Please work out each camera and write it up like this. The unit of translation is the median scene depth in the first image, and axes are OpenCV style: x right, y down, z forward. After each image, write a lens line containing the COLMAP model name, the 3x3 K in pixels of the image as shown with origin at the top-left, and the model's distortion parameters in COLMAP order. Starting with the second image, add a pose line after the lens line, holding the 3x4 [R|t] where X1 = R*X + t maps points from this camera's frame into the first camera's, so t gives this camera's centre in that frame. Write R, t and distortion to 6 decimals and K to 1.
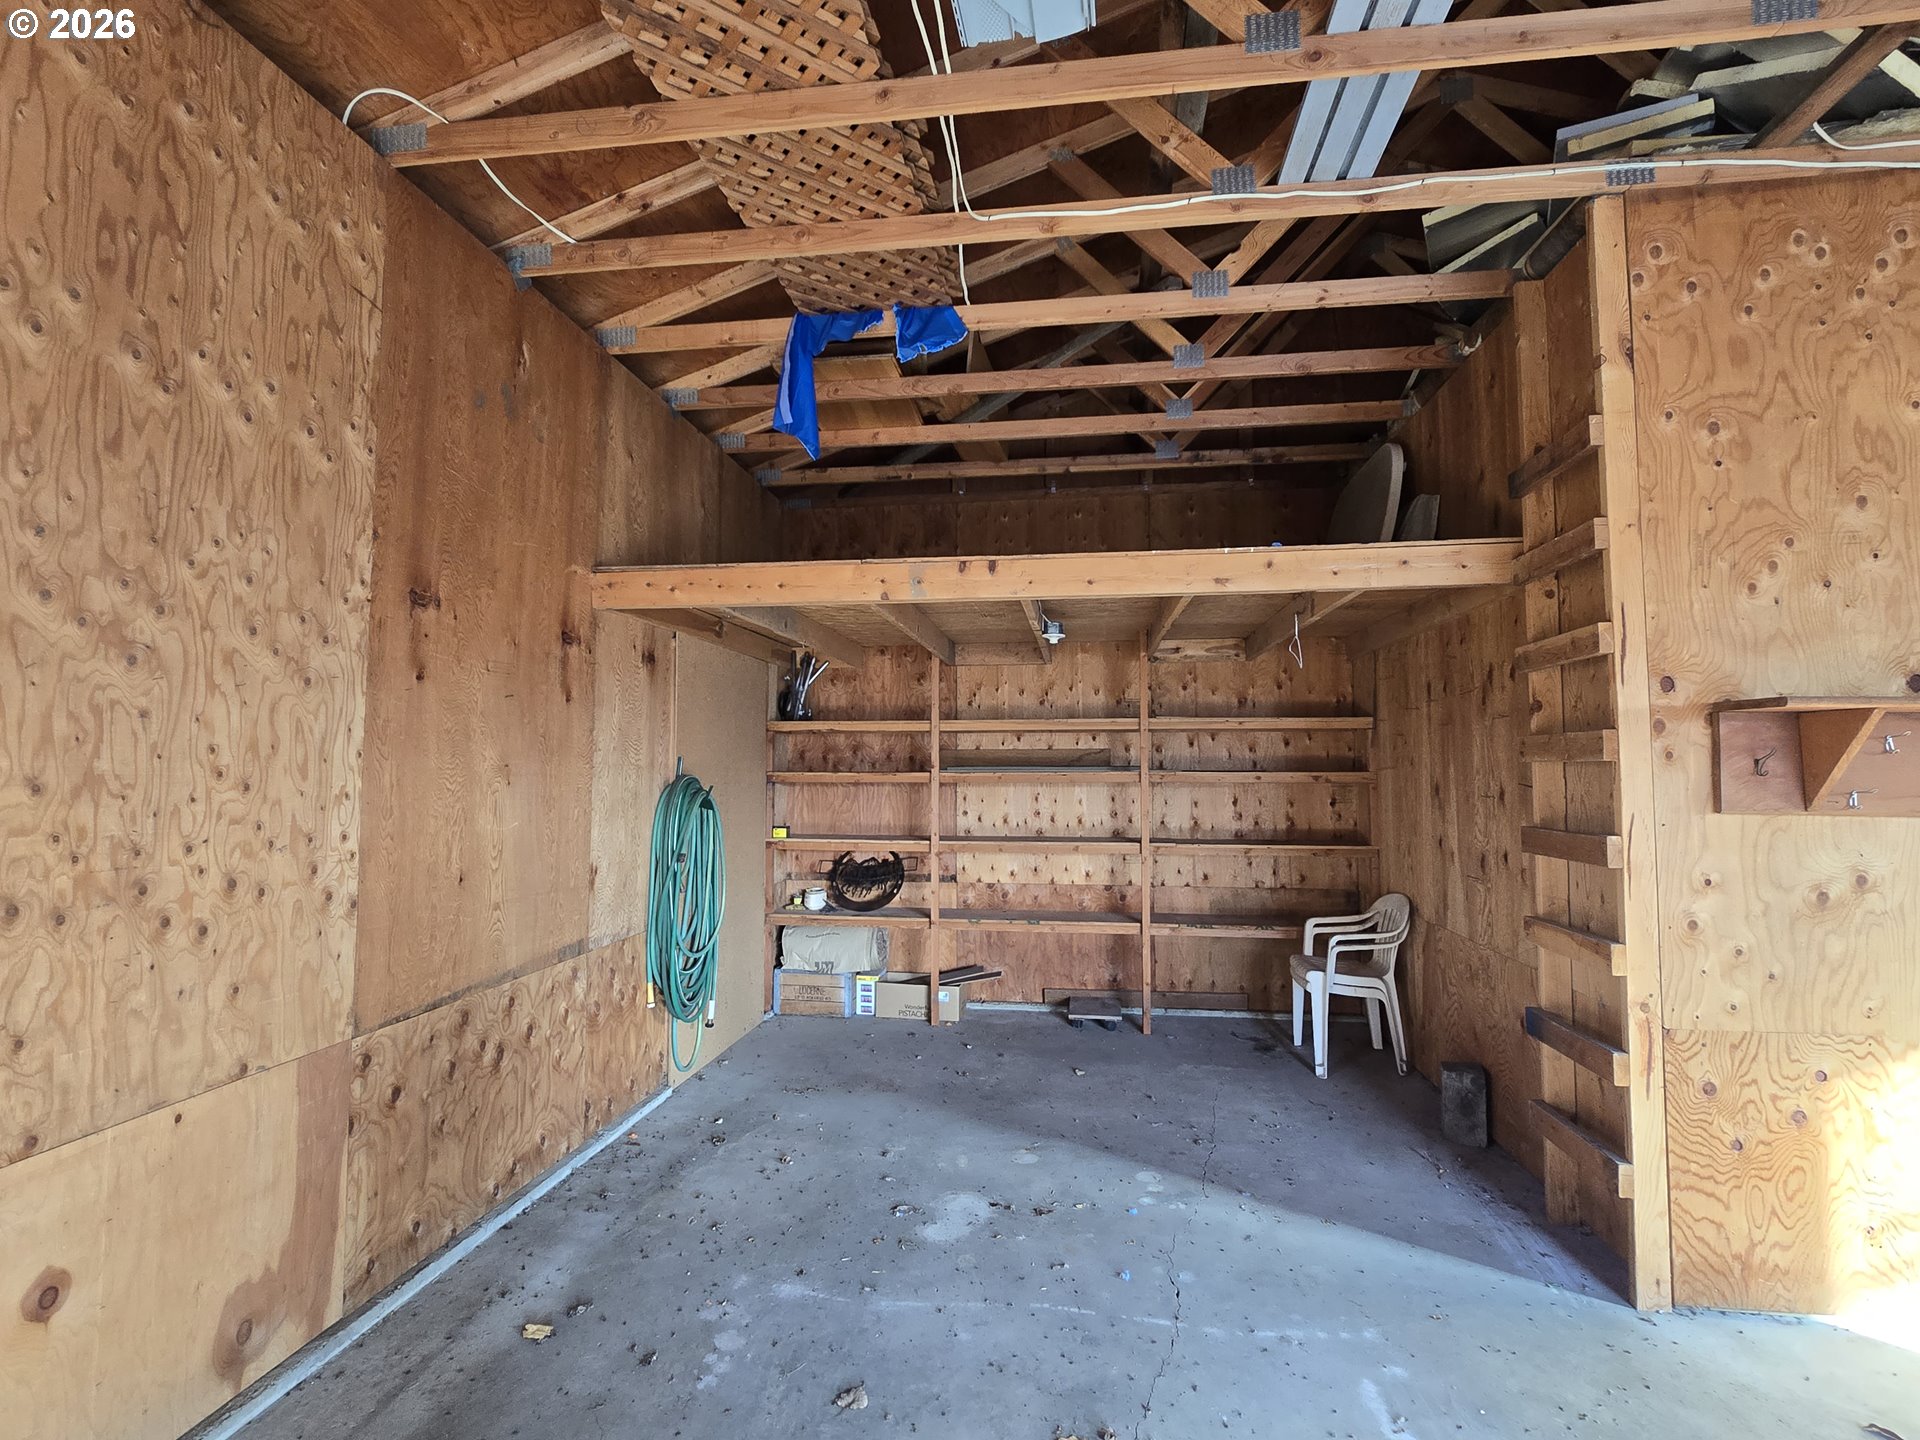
lens RADIAL K [[928.8, 0, 962.6], [0, 928.8, 713.1], [0, 0, 1]] dist [0.001290, -0.001432]
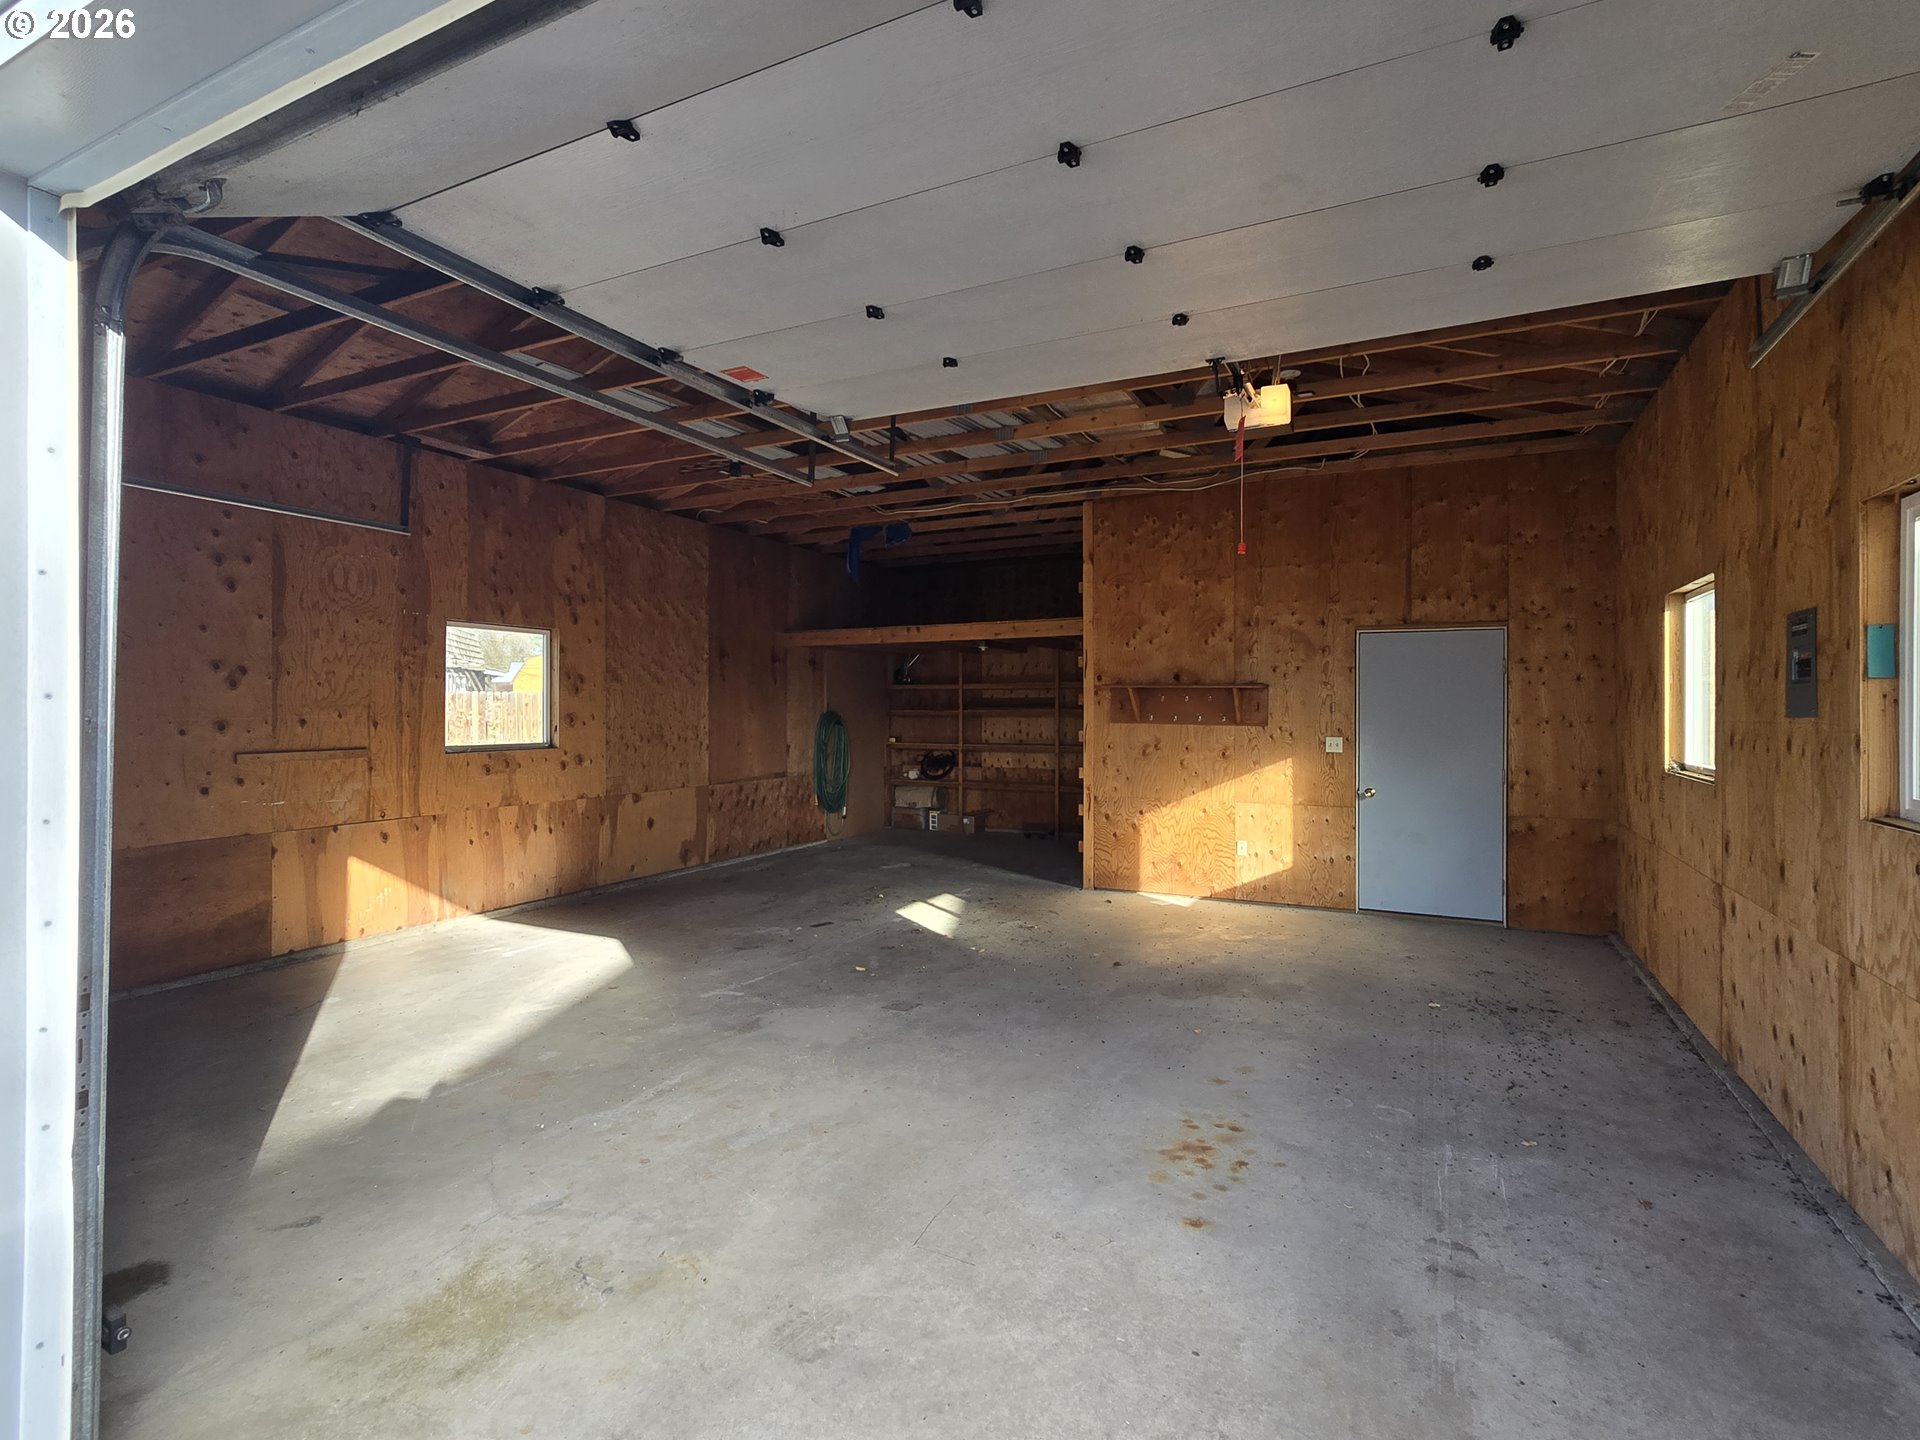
lens RADIAL K [[928.8, 0, 960.8], [0, 928.8, 714.7], [0, 0, 1]] dist [0.001290, -0.001432]
pose [[0.945999, 0.000232, -0.324169, 0.947140], [0.020762, 0.997903, 0.061305, -0.075284], [0.323503, -0.064725, 0.944011, -1.362814]]
